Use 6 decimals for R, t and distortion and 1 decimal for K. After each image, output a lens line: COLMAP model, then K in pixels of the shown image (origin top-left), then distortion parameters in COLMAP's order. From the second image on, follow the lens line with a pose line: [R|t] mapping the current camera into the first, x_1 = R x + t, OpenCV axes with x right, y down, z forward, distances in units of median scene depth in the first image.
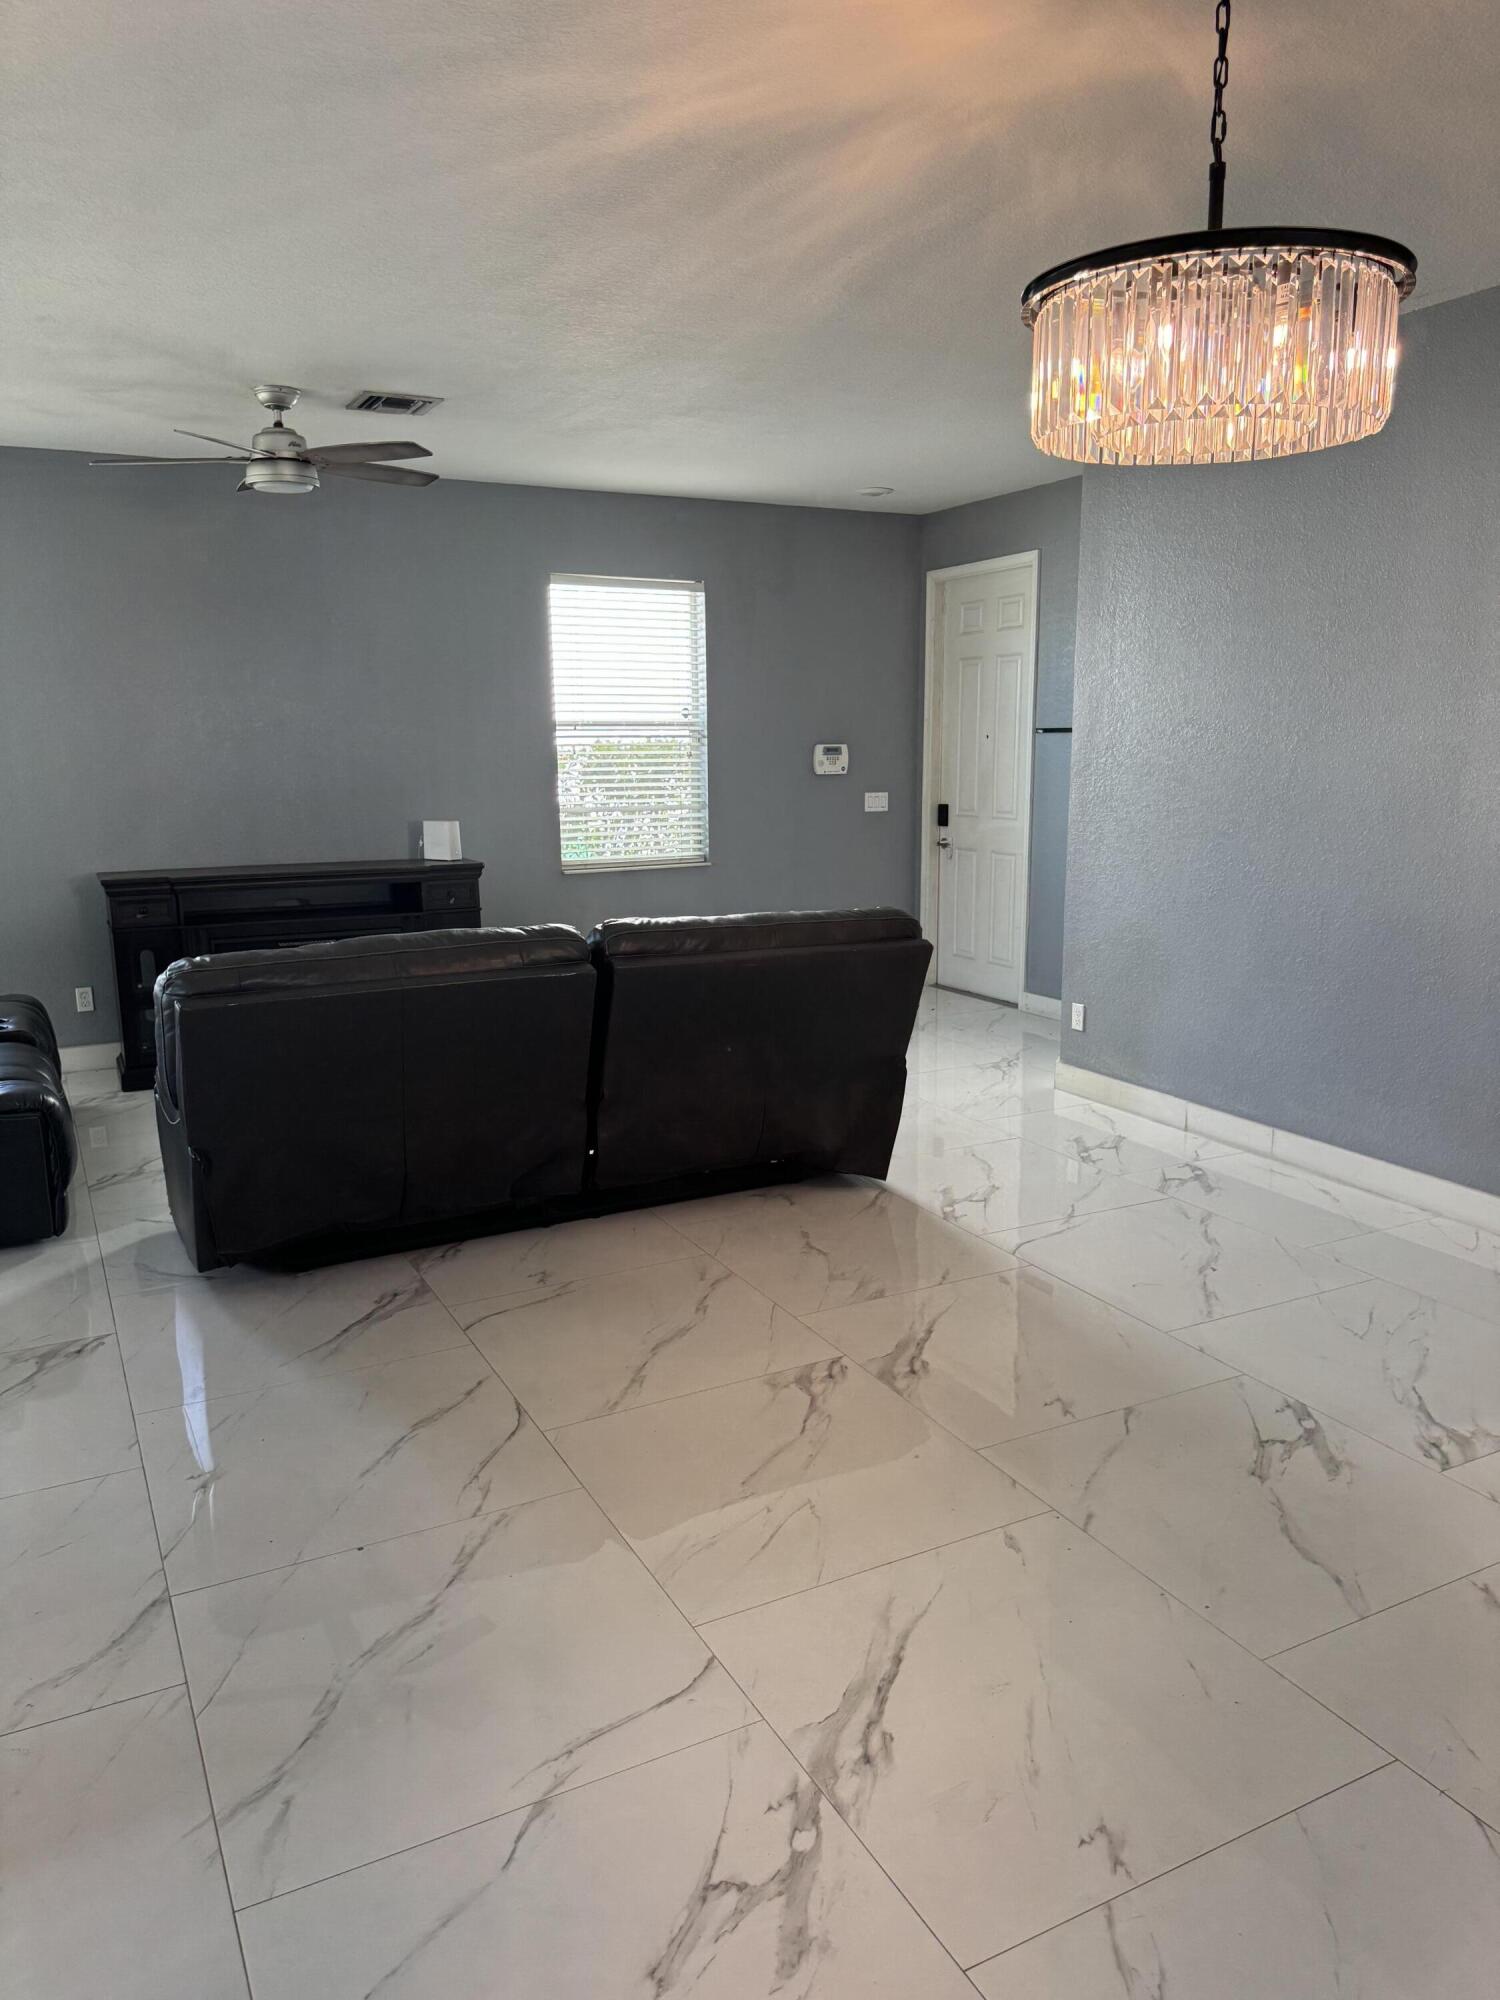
lens RADIAL K [[1418.1, 0, 782.7], [0, 1418.1, 1002.6], [0, 0, 1]] dist [0.057649, -0.077639]
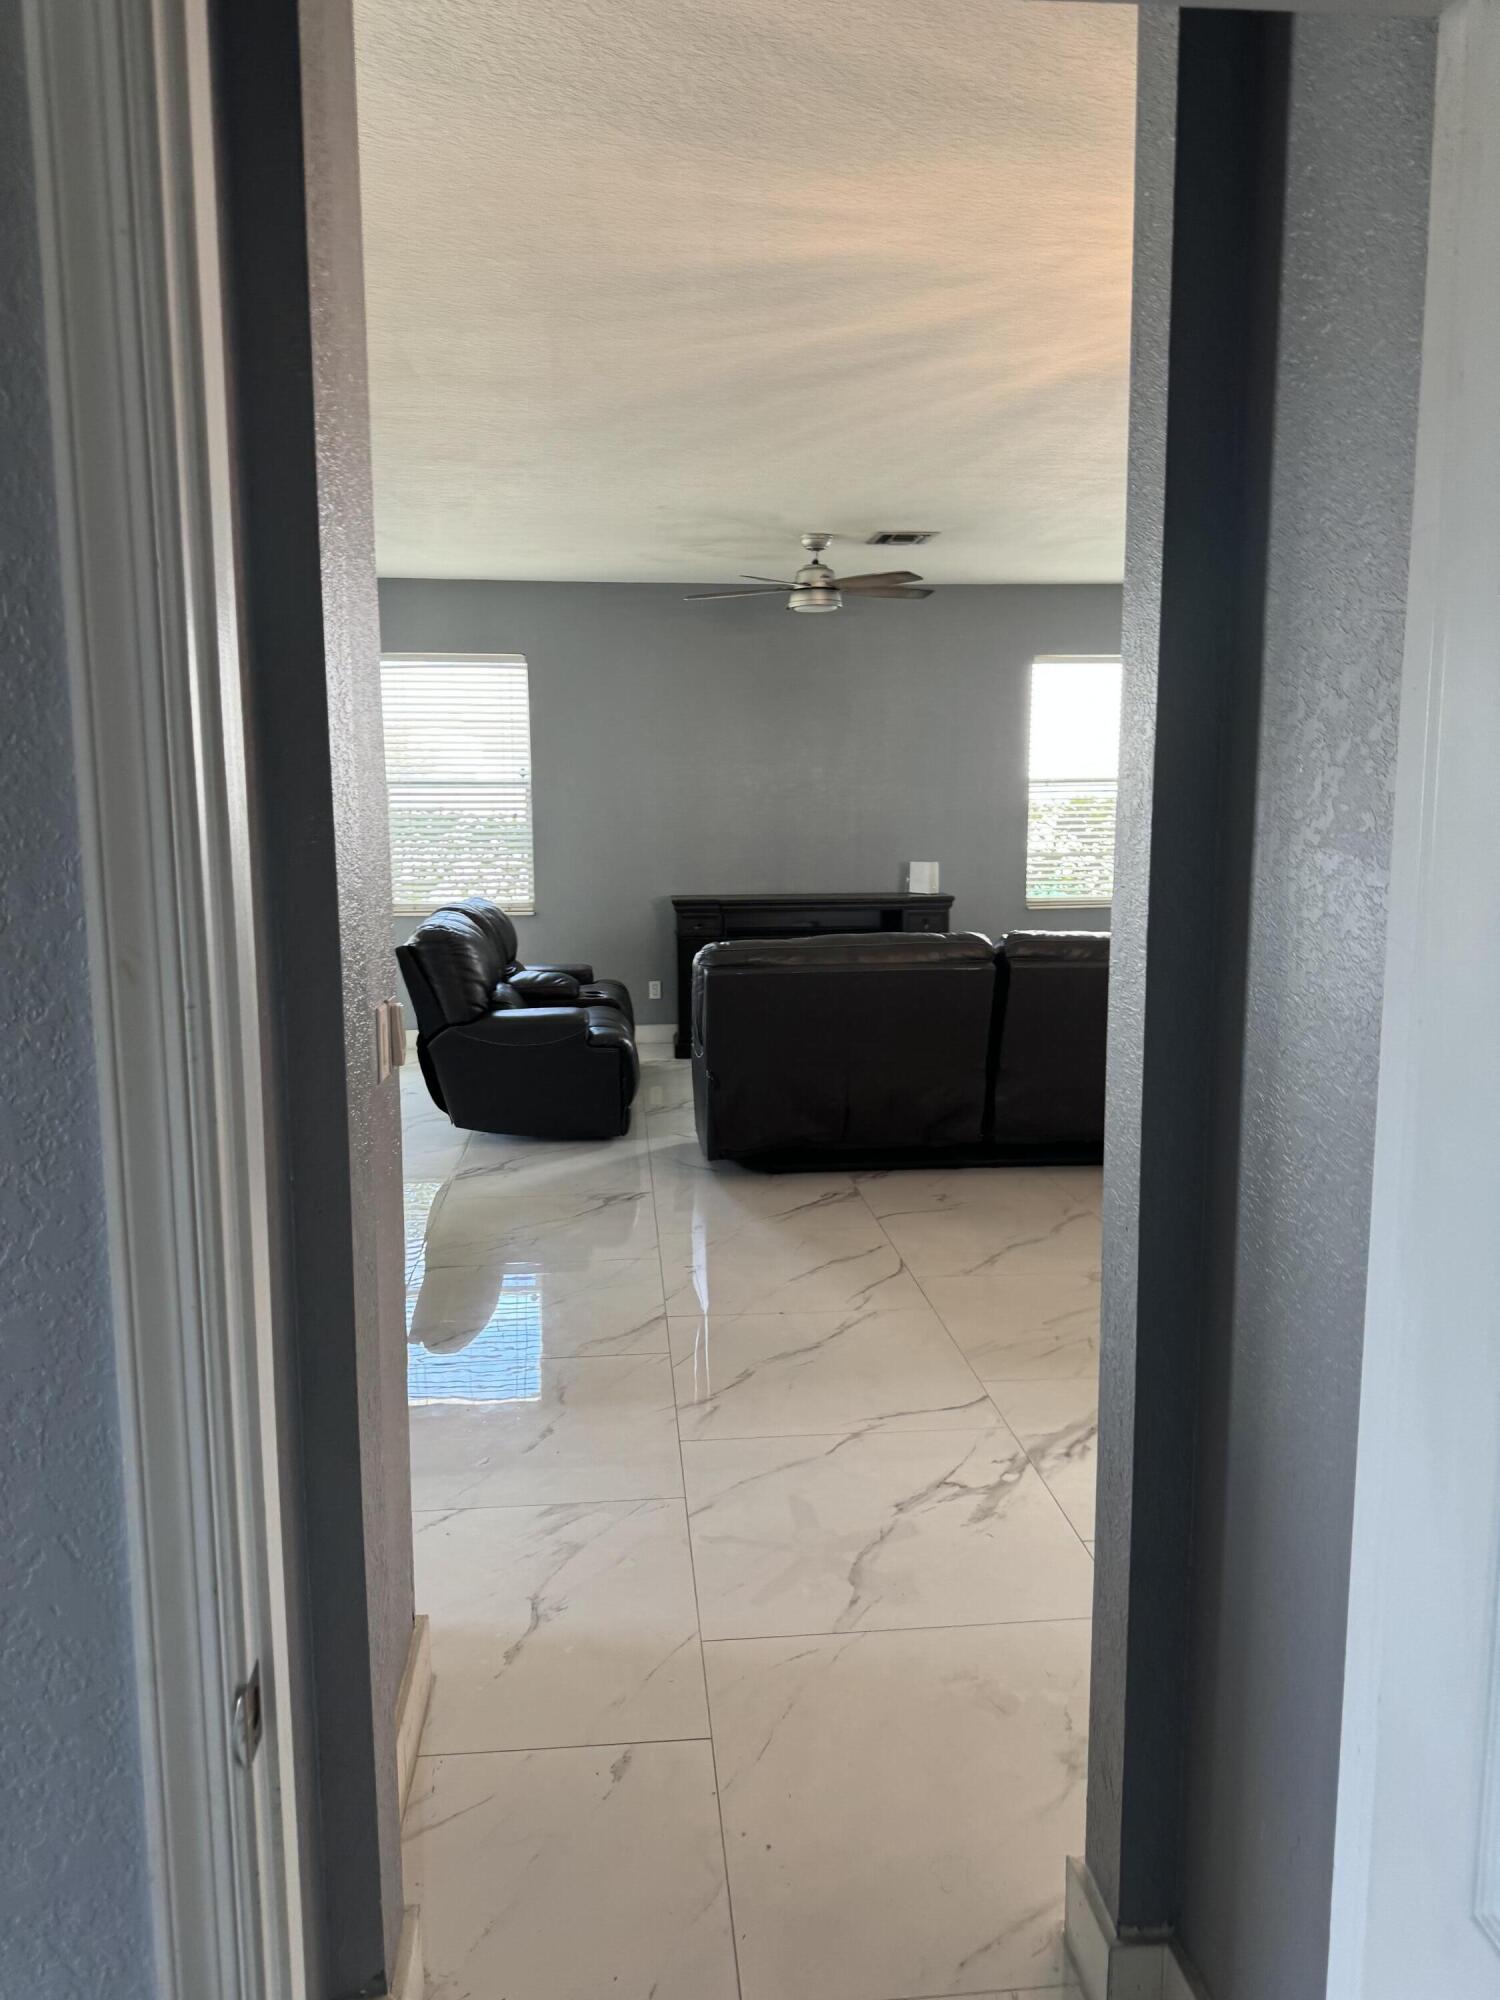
lens RADIAL K [[1418.1, 0, 754.6], [0, 1418.1, 991.7], [0, 0, 1]] dist [0.057649, -0.077639]
pose [[0.923250, 0.055166, -0.380218, 0.152640], [-0.073163, 0.996773, -0.033032, 0.055788], [0.377168, 0.058315, 0.924307, -0.282693]]
